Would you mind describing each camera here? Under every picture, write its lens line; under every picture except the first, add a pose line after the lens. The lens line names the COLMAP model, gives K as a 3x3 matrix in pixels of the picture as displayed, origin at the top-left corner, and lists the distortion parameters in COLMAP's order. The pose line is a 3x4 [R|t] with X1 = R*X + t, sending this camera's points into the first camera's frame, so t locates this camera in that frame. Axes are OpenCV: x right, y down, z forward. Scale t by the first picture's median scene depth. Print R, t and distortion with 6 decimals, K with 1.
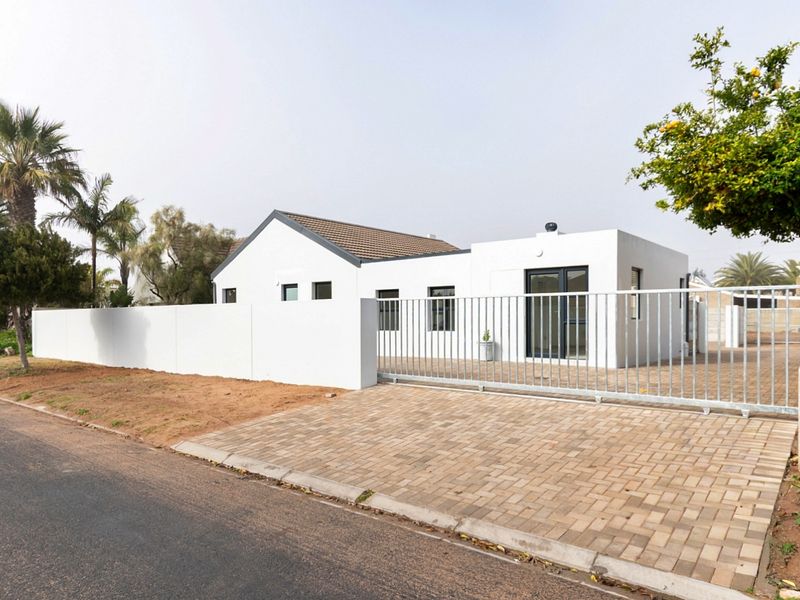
lens RADIAL K [[555.8, 0, 411.8], [0, 555.8, 321.1], [0, 0, 1]] dist [-0.000055, -0.000058]
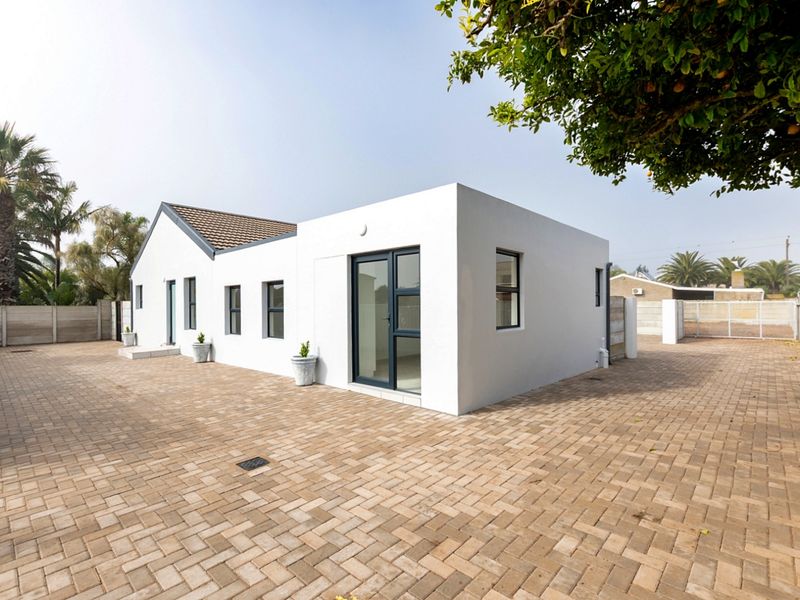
lens RADIAL K [[414.3, 0, 398.8], [0, 414.3, 301.0], [0, 0, 1]] dist [-0.011148, 0.001123]
pose [[0.997799, -0.004604, -0.066151, 0.242658], [0.003380, 0.999821, -0.018610, -0.021520], [0.066225, 0.018346, 0.997636, 0.400057]]
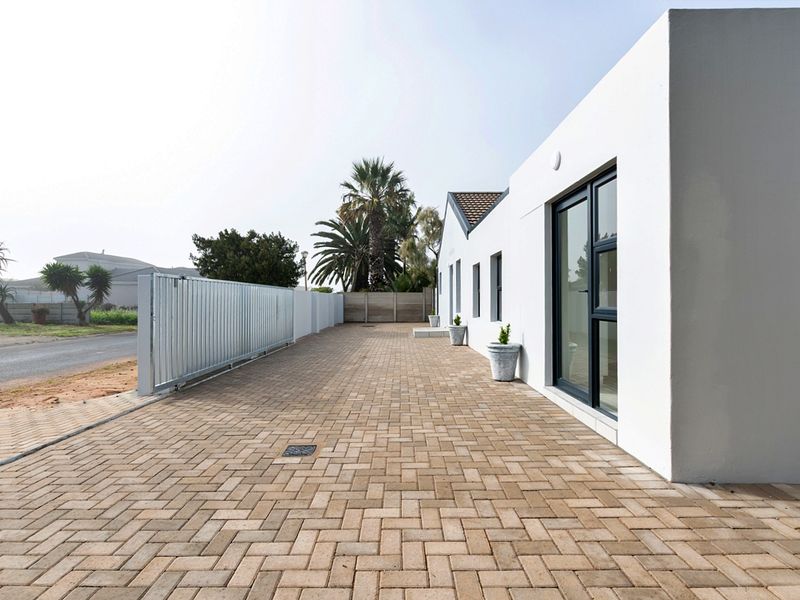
lens RADIAL K [[414.3, 0, 396.3], [0, 414.3, 294.6], [0, 0, 1]] dist [-0.011148, 0.001123]
pose [[0.604023, -0.006604, -0.796940, 0.343590], [-0.013977, 0.999724, -0.018878, -0.002135], [0.796845, 0.022542, 0.603764, 0.570970]]
